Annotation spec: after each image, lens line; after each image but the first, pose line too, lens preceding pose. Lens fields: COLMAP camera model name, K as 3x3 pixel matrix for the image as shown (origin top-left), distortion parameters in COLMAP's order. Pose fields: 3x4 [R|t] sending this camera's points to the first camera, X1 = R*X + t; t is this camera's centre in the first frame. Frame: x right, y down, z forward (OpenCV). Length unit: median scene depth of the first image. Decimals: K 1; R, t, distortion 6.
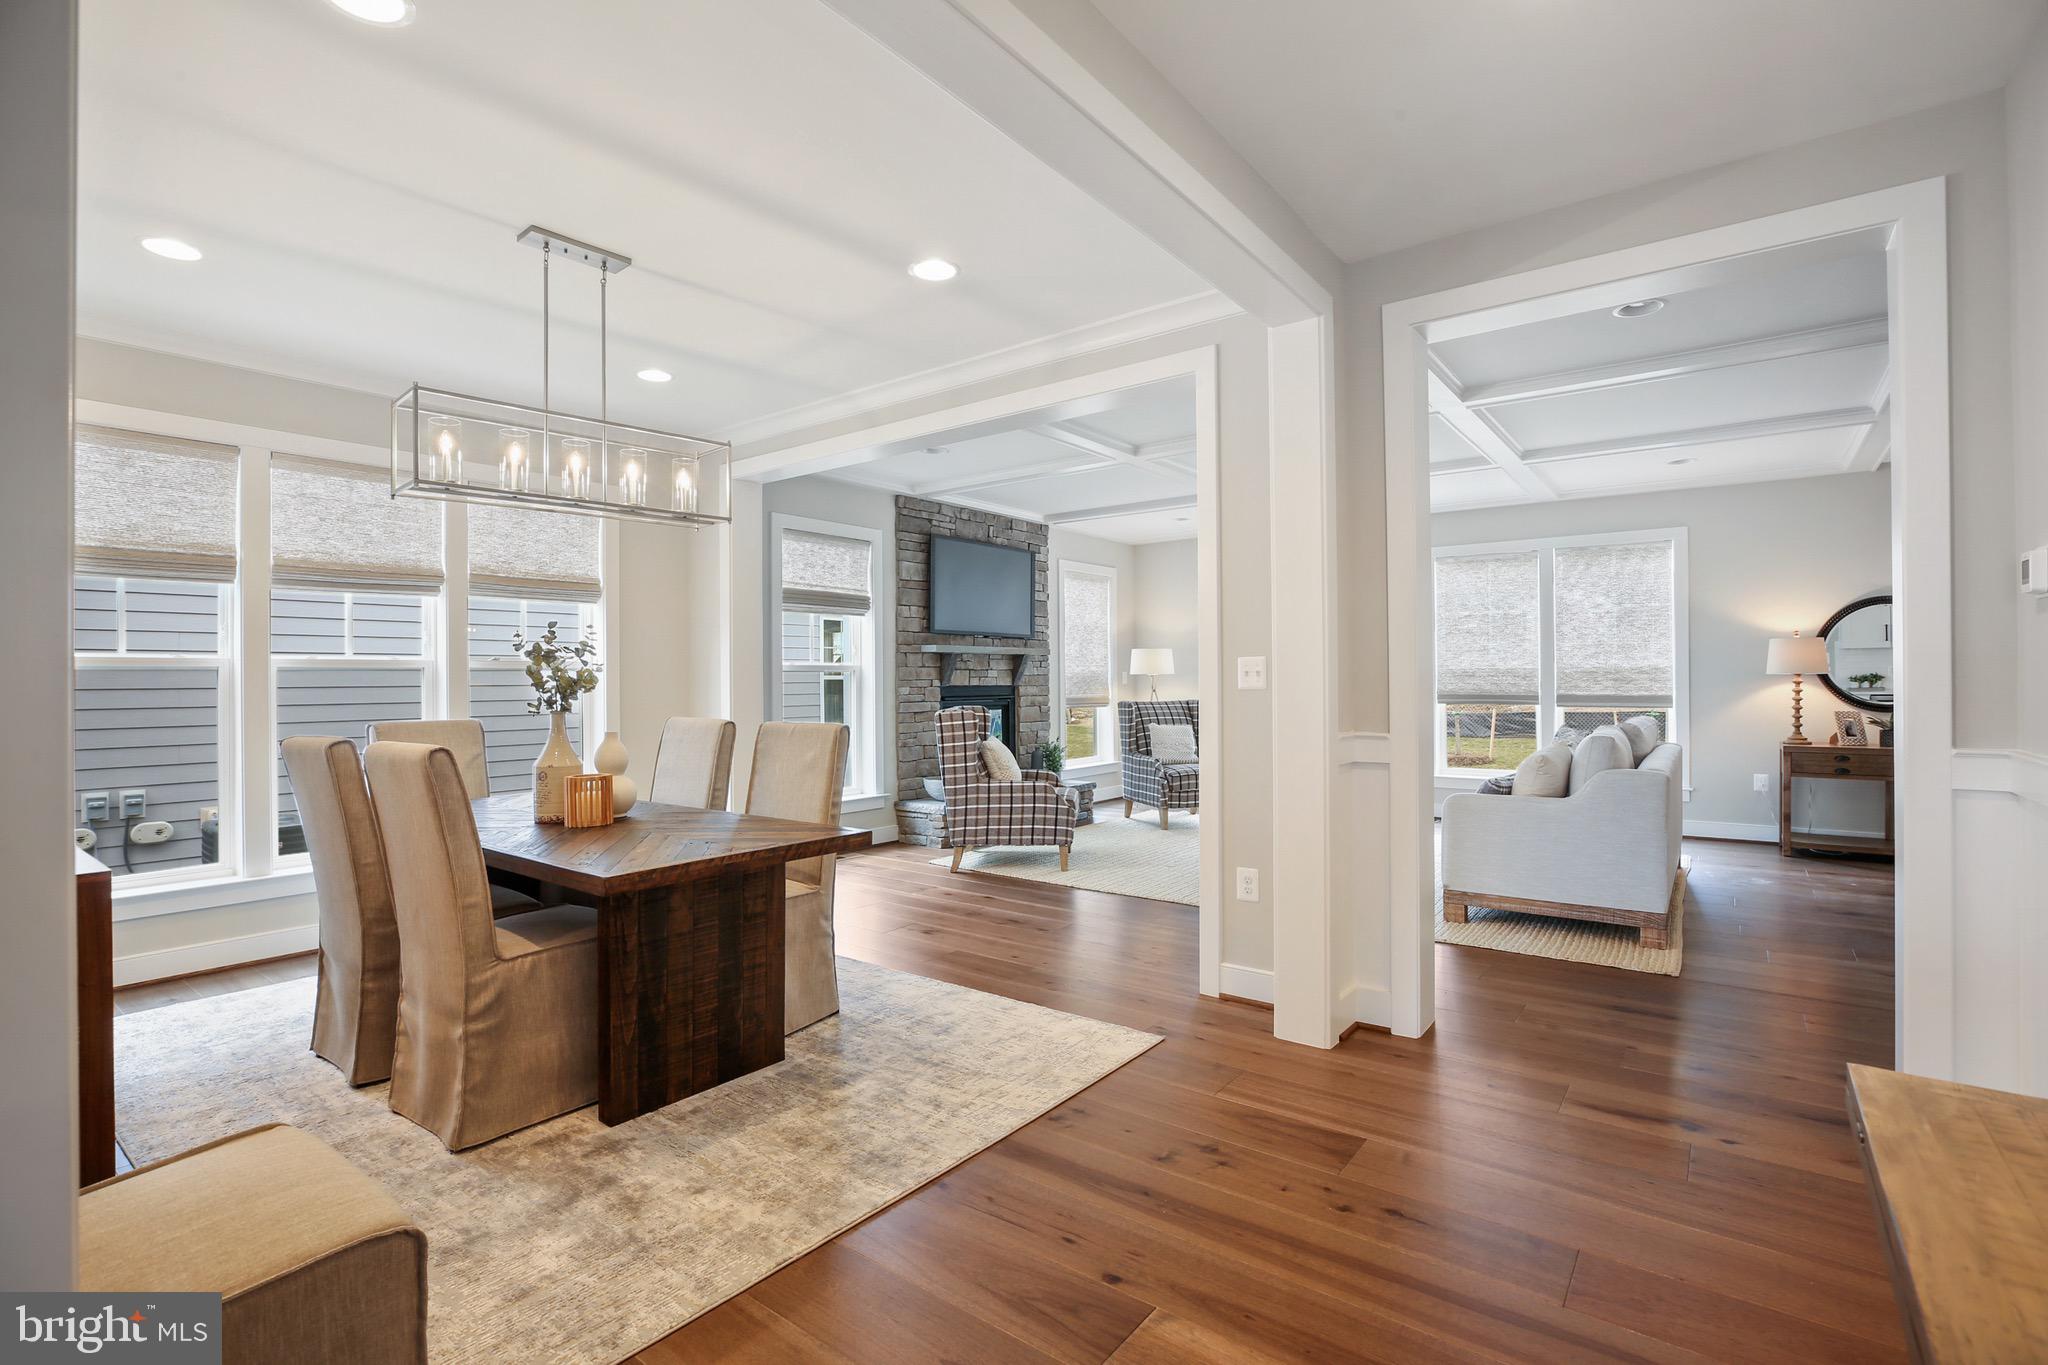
lens RADIAL K [[944.0, 0, 1022.8], [0, 944.0, 681.4], [0, 0, 1]] dist [-0.037105, 0.006893]
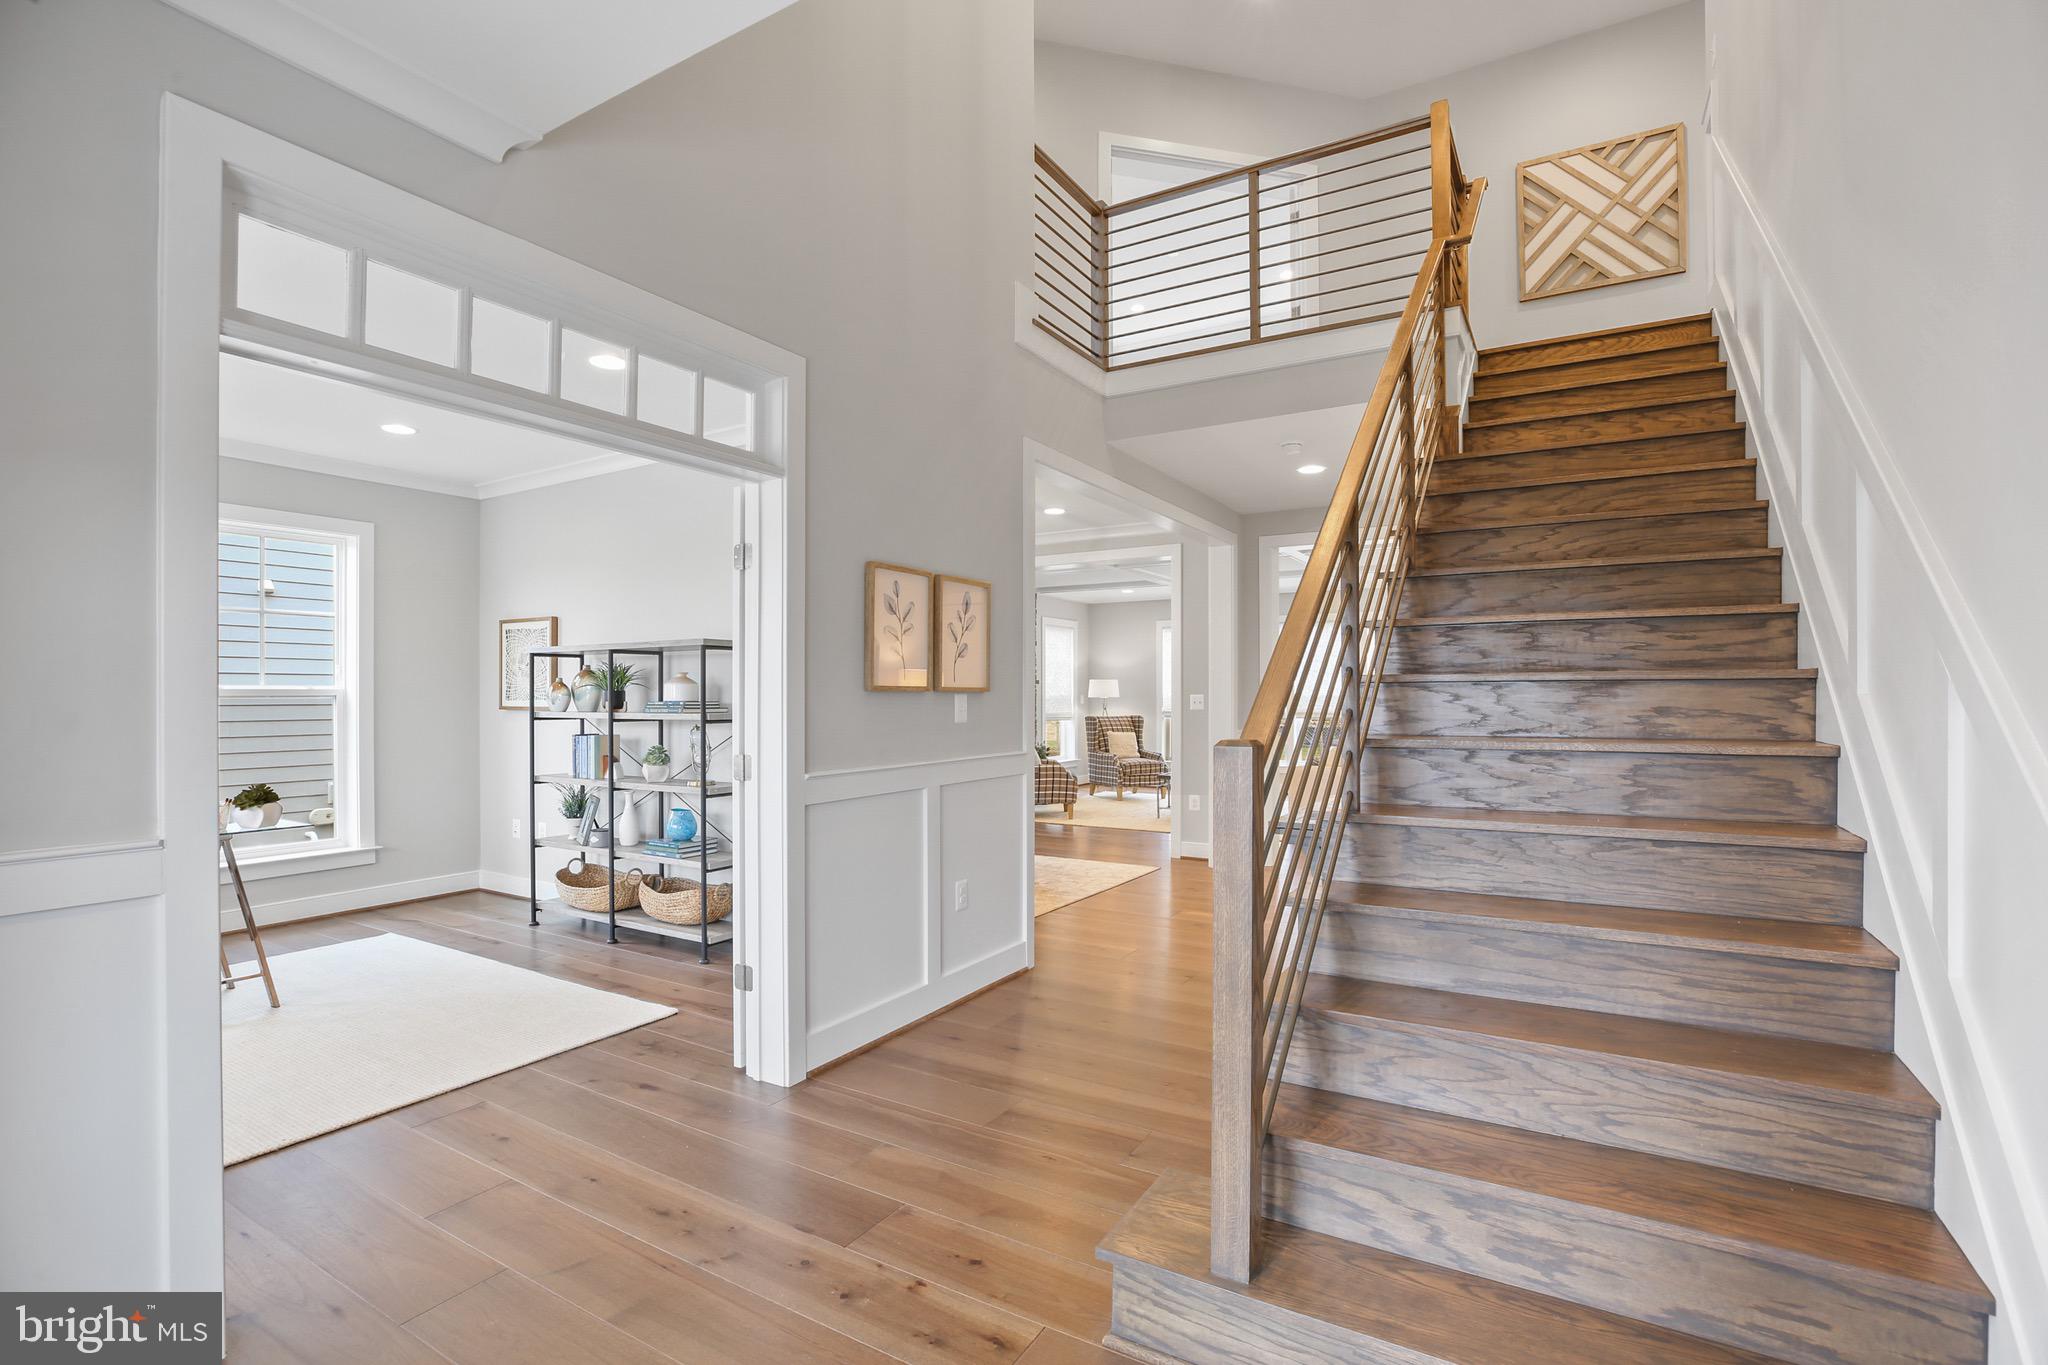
lens RADIAL K [[944.0, 0, 1023.3], [0, 944.0, 690.7], [0, 0, 1]] dist [-0.037105, 0.006893]
pose [[0.993505, 0.008207, 0.113489, -0.167656], [-0.007384, 0.999943, -0.007671, -0.006991], [-0.113545, 0.006783, 0.993510, -0.460026]]
